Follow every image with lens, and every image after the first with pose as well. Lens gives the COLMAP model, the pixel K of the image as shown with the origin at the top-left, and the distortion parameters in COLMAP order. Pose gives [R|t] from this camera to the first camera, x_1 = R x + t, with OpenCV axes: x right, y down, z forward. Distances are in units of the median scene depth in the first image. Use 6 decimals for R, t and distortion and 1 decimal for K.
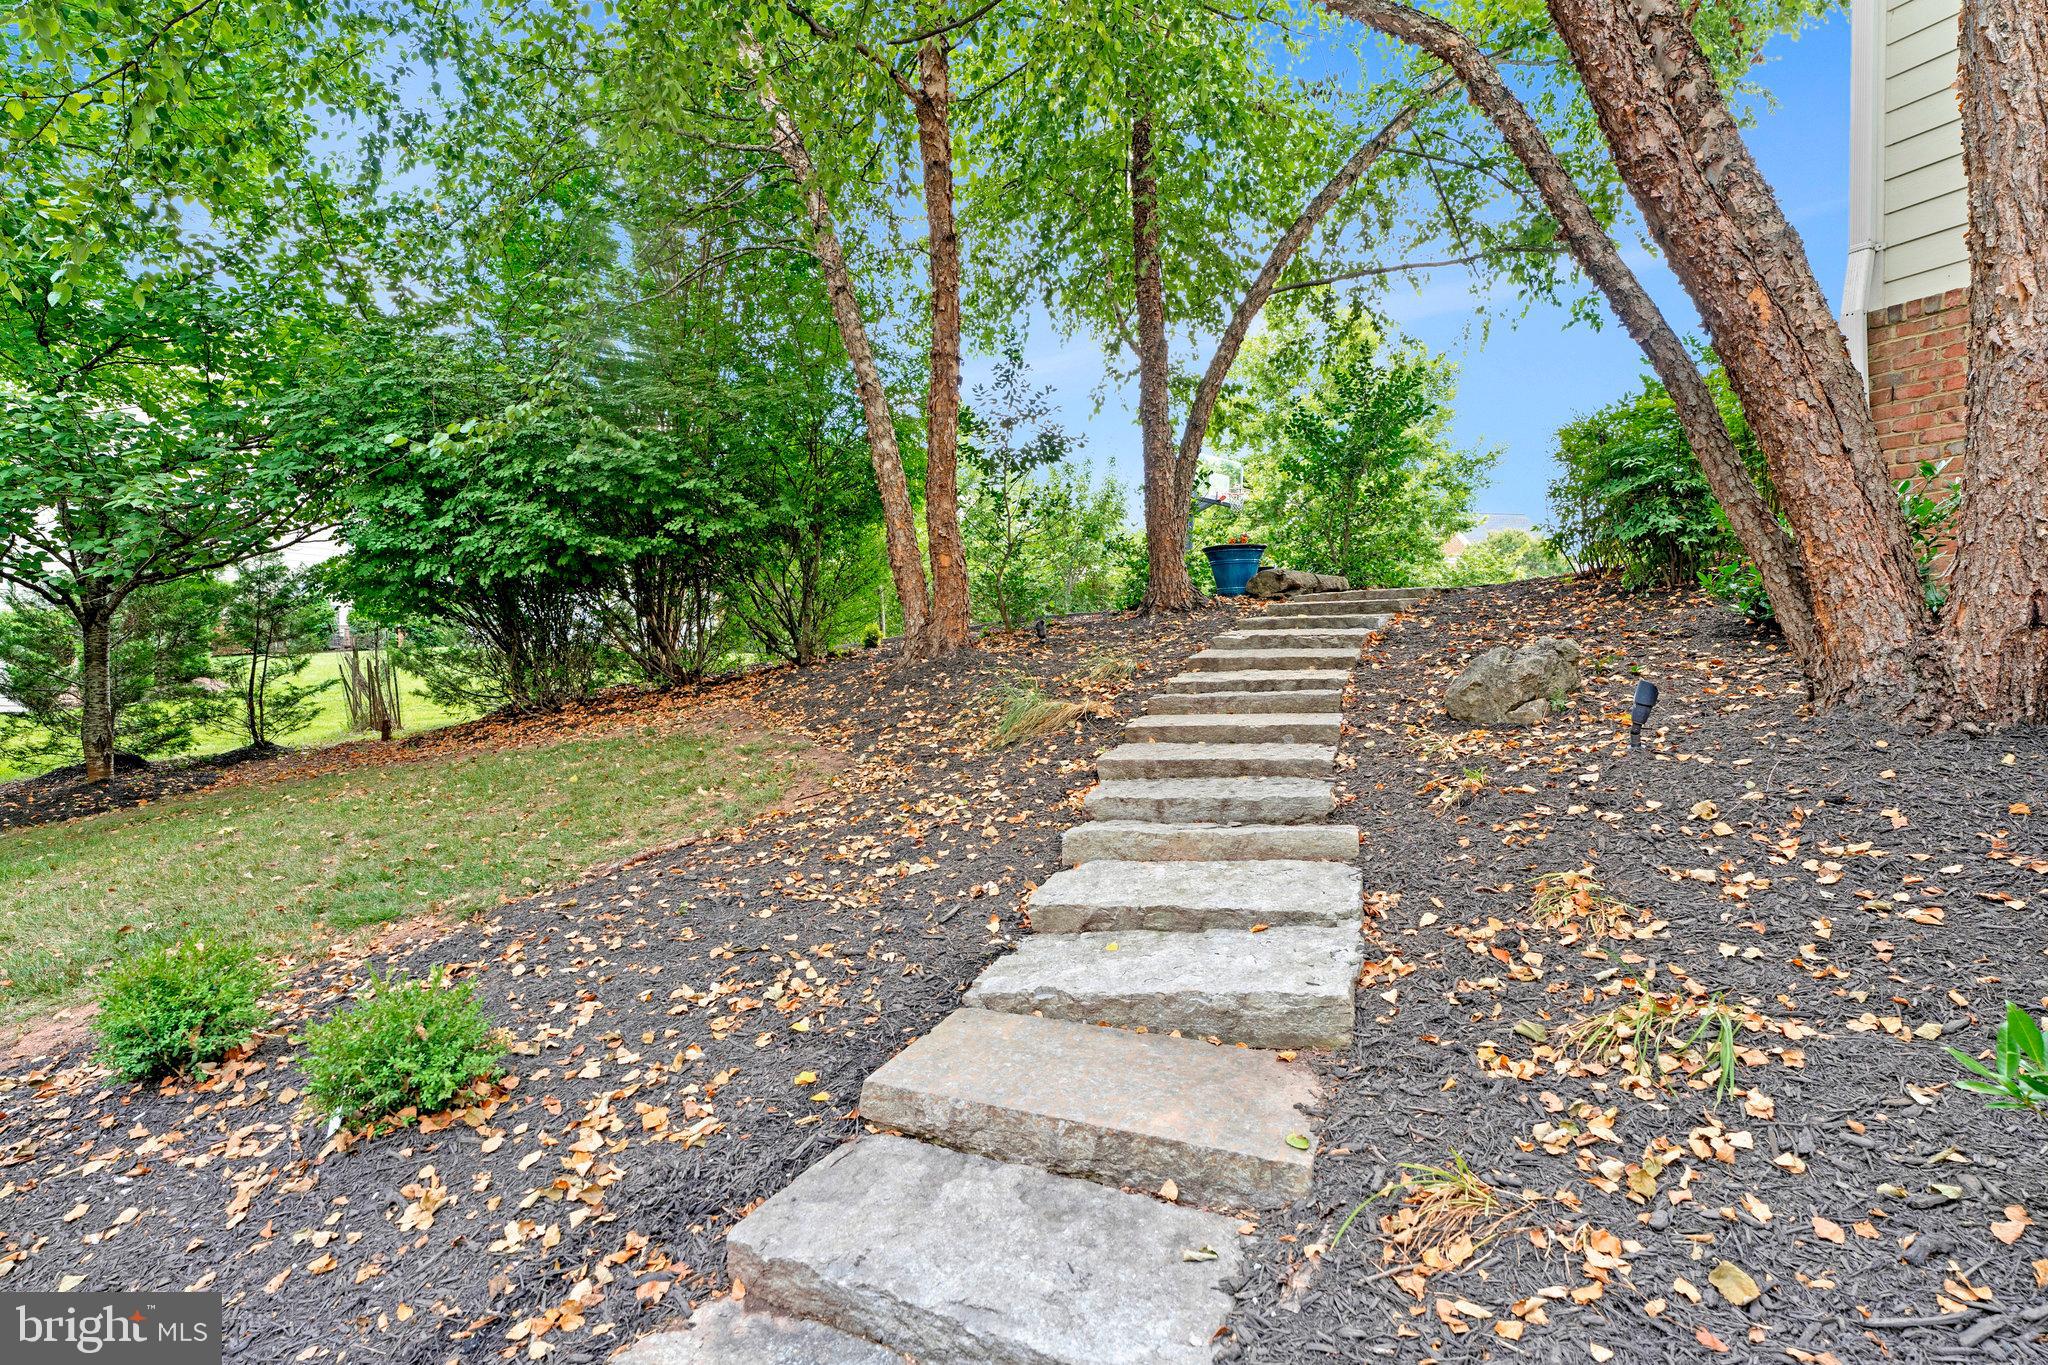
lens RADIAL K [[1057.2, 0, 1025.9], [0, 1057.2, 677.2], [0, 0, 1]] dist [0.014756, -0.000541]
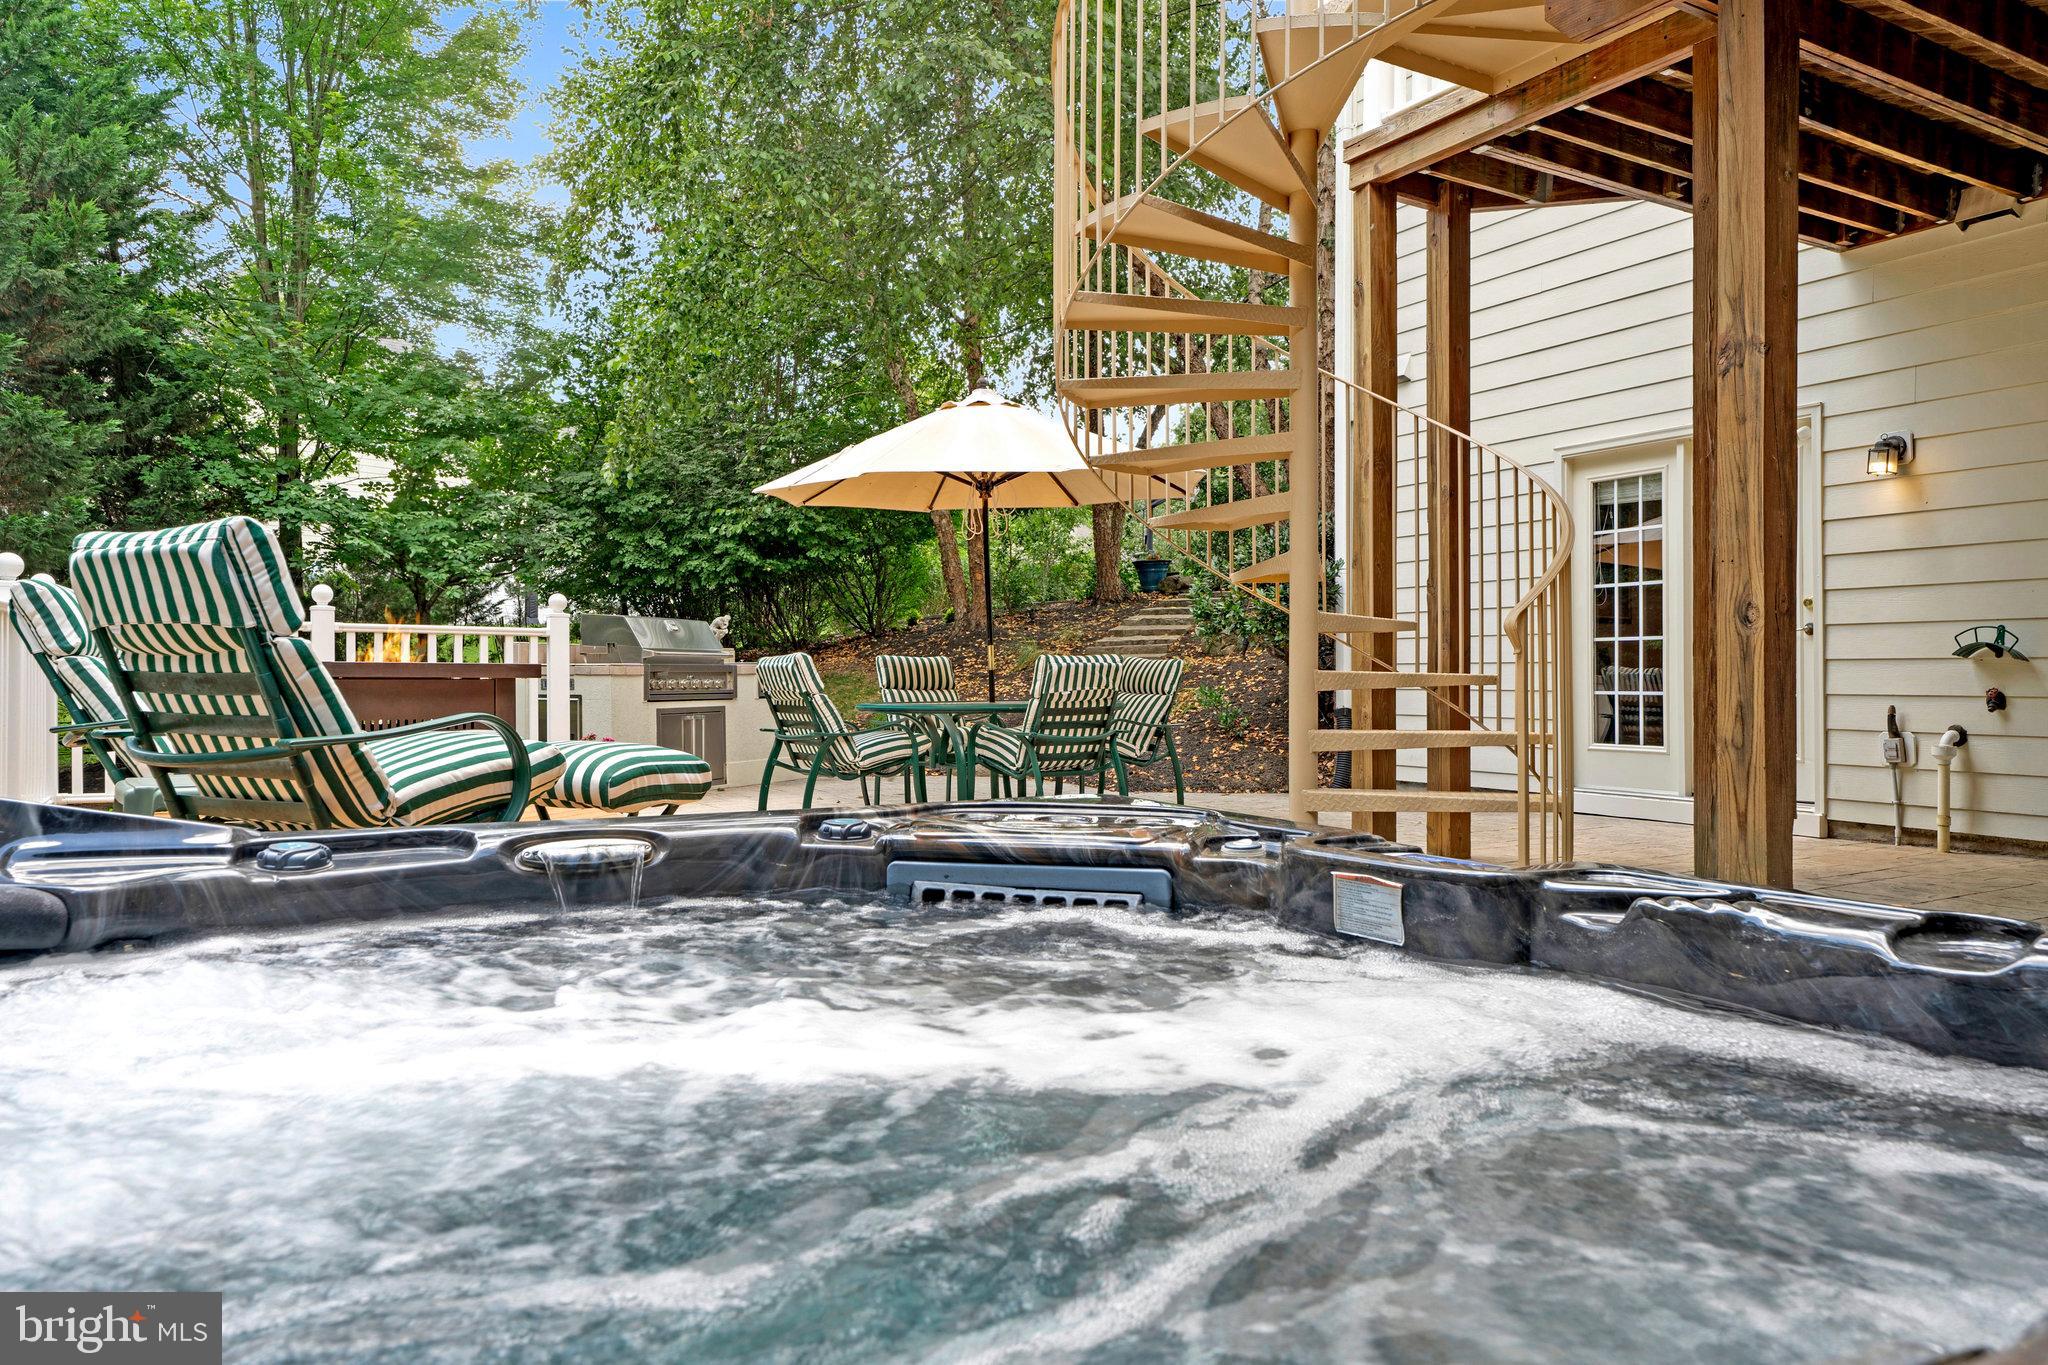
lens RADIAL K [[1374.3, 0, 1024.0], [0, 1374.3, 682.5], [0, 0, 1]] dist [-0.003372, -0.006637]
pose [[0.999624, -0.006708, 0.026579, -0.055957], [0.006293, 0.999858, 0.015662, 0.028830], [-0.026680, -0.015489, 0.999524, -1.173512]]
